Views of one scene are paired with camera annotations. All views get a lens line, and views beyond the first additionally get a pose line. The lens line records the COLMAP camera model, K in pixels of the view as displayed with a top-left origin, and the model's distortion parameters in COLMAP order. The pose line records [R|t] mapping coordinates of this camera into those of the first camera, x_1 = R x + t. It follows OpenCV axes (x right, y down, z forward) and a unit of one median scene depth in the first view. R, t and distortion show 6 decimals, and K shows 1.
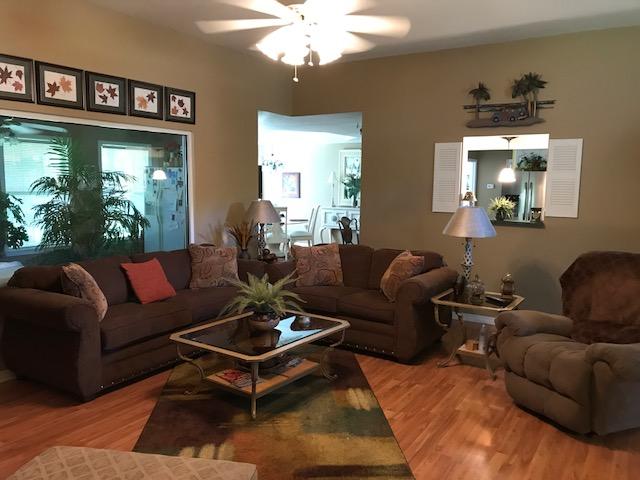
lens RADIAL K [[529.4, 0, 319.5], [0, 529.4, 242.0], [0, 0, 1]] dist [0.024285, -0.044713]
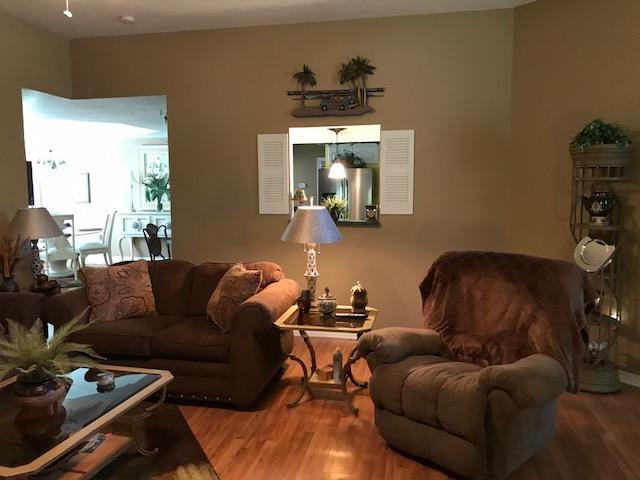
lens RADIAL K [[529.4, 0, 318.1], [0, 529.4, 232.2], [0, 0, 1]] dist [0.024285, -0.044713]
pose [[0.933166, -0.052341, 0.355616, -0.003885], [0.059627, 0.998175, -0.009551, -0.015594], [-0.354467, 0.030117, 0.934584, 0.192198]]
